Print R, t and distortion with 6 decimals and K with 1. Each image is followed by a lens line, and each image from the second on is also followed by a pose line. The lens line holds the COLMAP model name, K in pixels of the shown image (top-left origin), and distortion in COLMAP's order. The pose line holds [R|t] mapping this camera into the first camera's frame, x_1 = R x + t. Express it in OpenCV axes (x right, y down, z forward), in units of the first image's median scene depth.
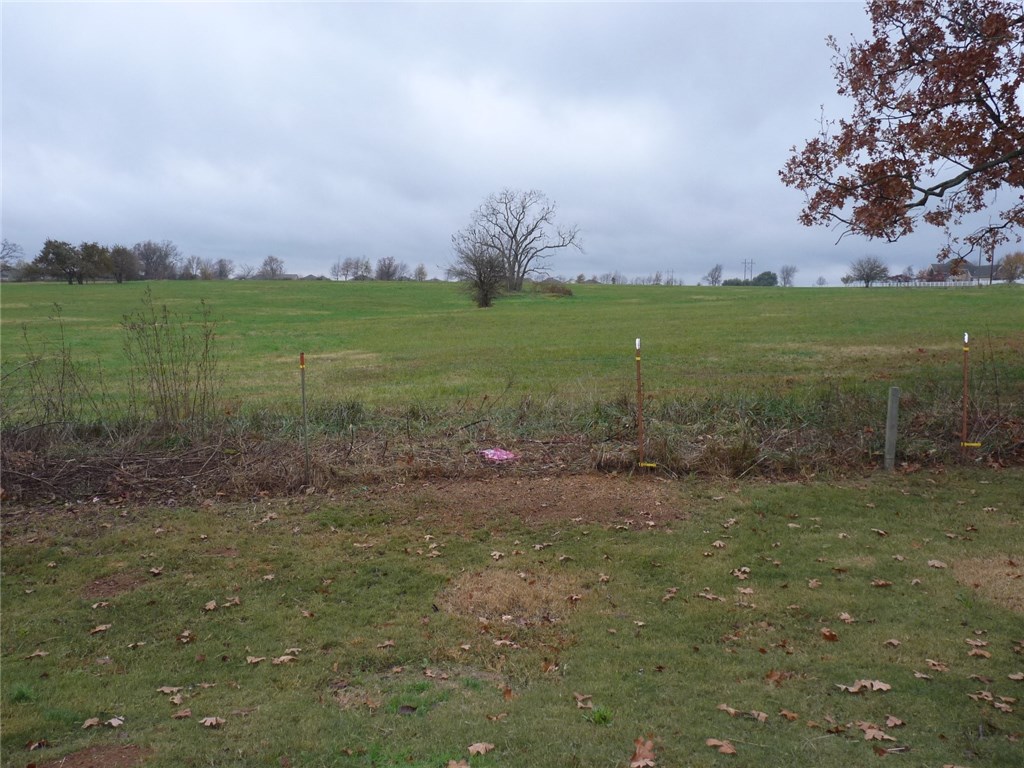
lens RADIAL K [[790.3, 0, 527.4], [0, 790.3, 380.0], [0, 0, 1]] dist [-0.002421, -0.008888]
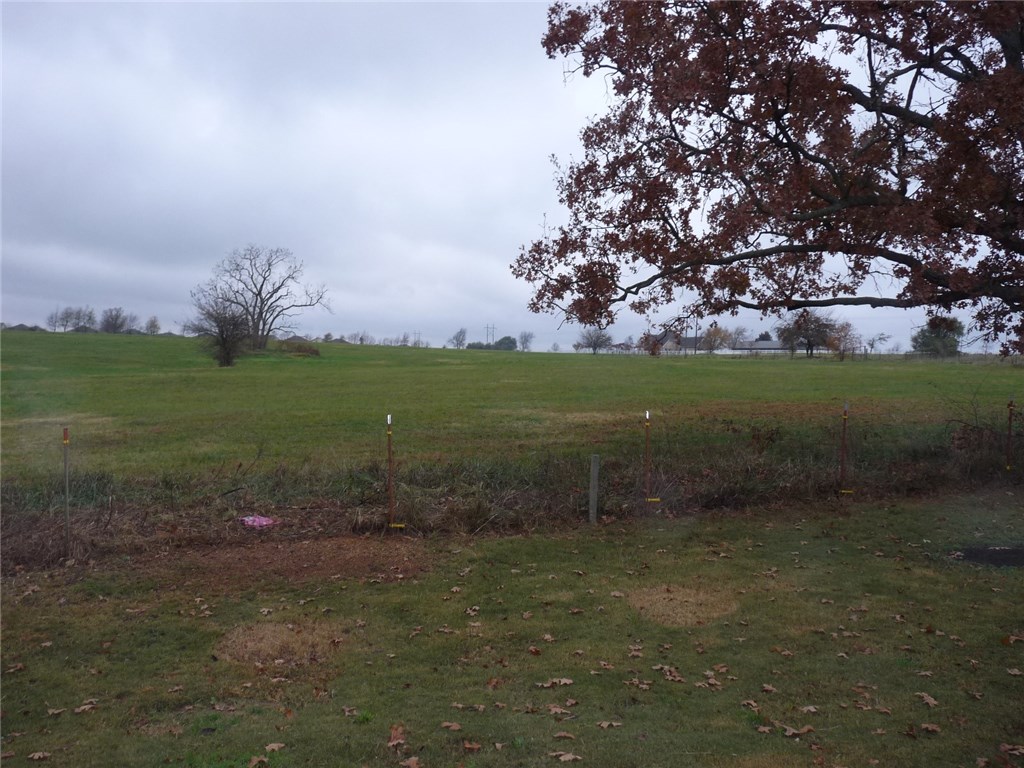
lens RADIAL K [[800.4, 0, 512.0], [0, 800.4, 384.0], [0, 0, 1]] dist [0.004764, -0.052423]
pose [[0.956334, 0.013735, 0.291954, -0.016919], [0.005623, 0.997846, -0.065365, -0.011845], [-0.292223, 0.064153, 0.954196, -0.096083]]
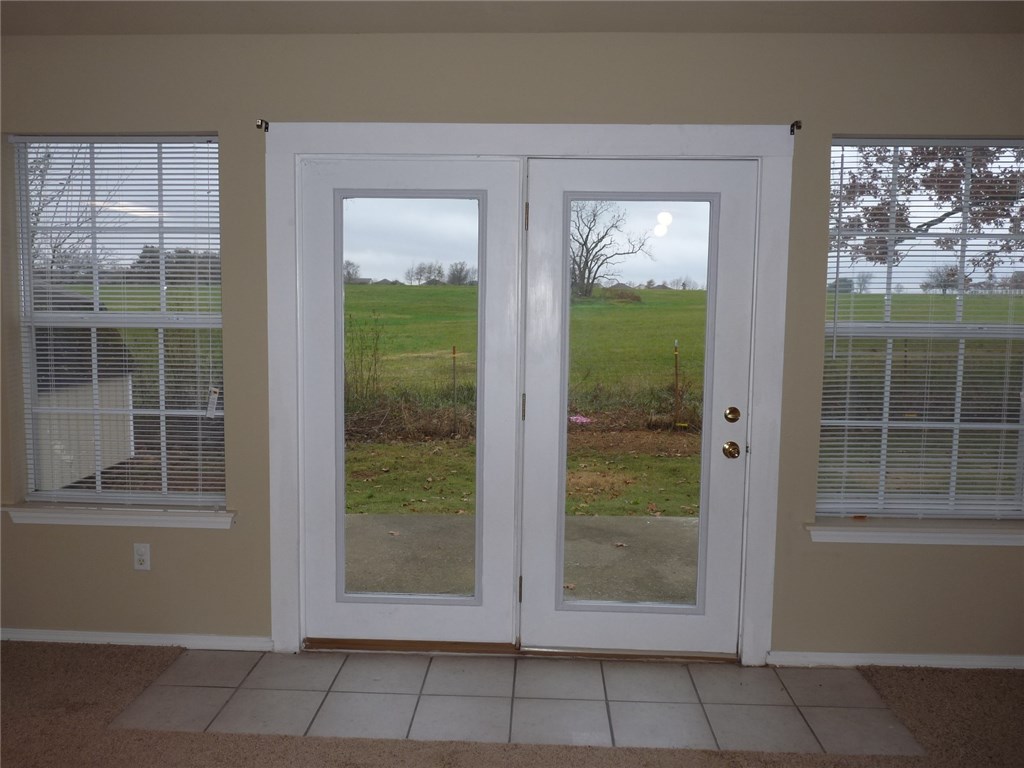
lens RADIAL K [[849.0, 0, 514.7], [0, 849.0, 381.1], [0, 0, 1]] dist [-0.002504, -0.004245]
pose [[0.995546, 0.014648, -0.093131, -0.007320], [-0.015457, 0.999849, -0.007970, 0.024325], [0.093000, 0.009374, 0.995622, -0.349011]]
